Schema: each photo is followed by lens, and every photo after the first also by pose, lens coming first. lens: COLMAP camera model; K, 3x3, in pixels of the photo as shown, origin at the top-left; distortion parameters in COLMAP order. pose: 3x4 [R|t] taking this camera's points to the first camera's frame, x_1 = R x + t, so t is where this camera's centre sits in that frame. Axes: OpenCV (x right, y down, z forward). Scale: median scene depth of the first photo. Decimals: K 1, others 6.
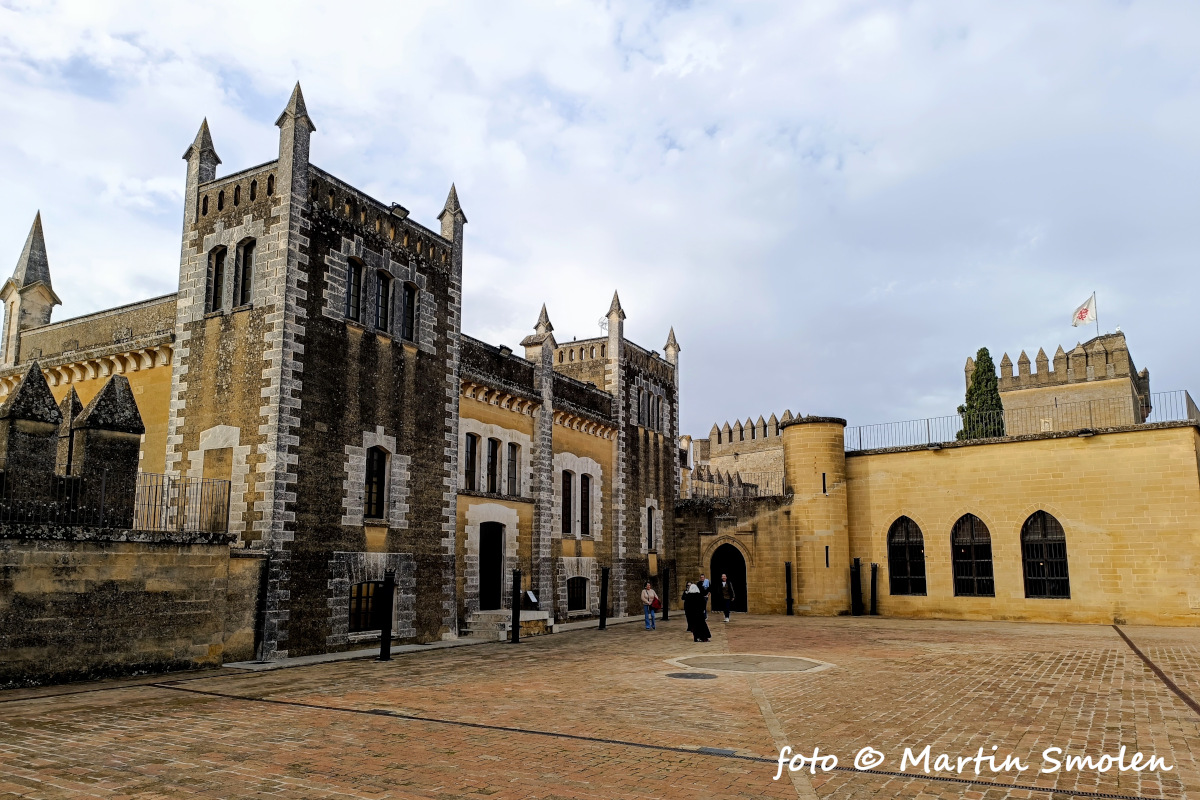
lens RADIAL K [[845.4, 0, 599.7], [0, 845.4, 439.0], [0, 0, 1]] dist [0.140830, -0.136037]
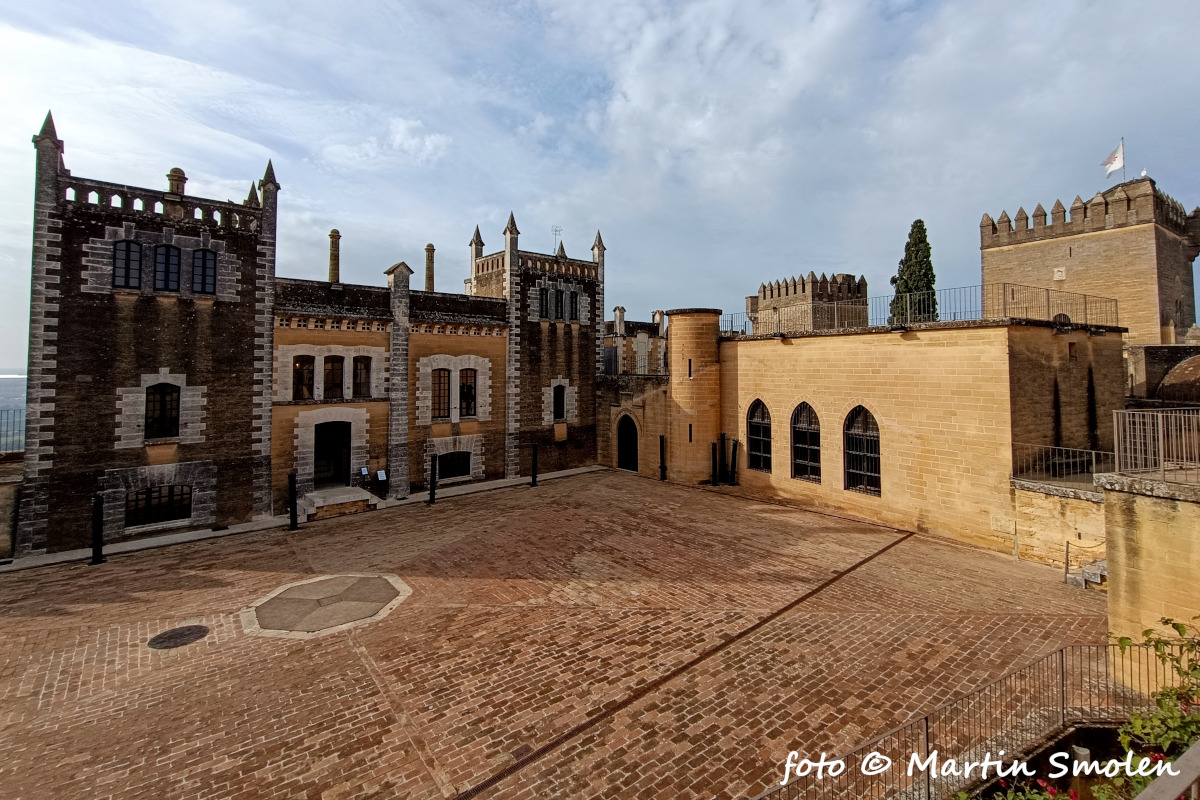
lens RADIAL K [[556.5, 0, 603.2], [0, 556.5, 335.5], [0, 0, 1]] dist [-0.003137, 0.010979]
pose [[0.930895, -0.017477, -0.364869, 0.500356], [0.056670, 0.993671, 0.096988, -0.079996], [0.360864, -0.110963, 0.925994, 0.339318]]
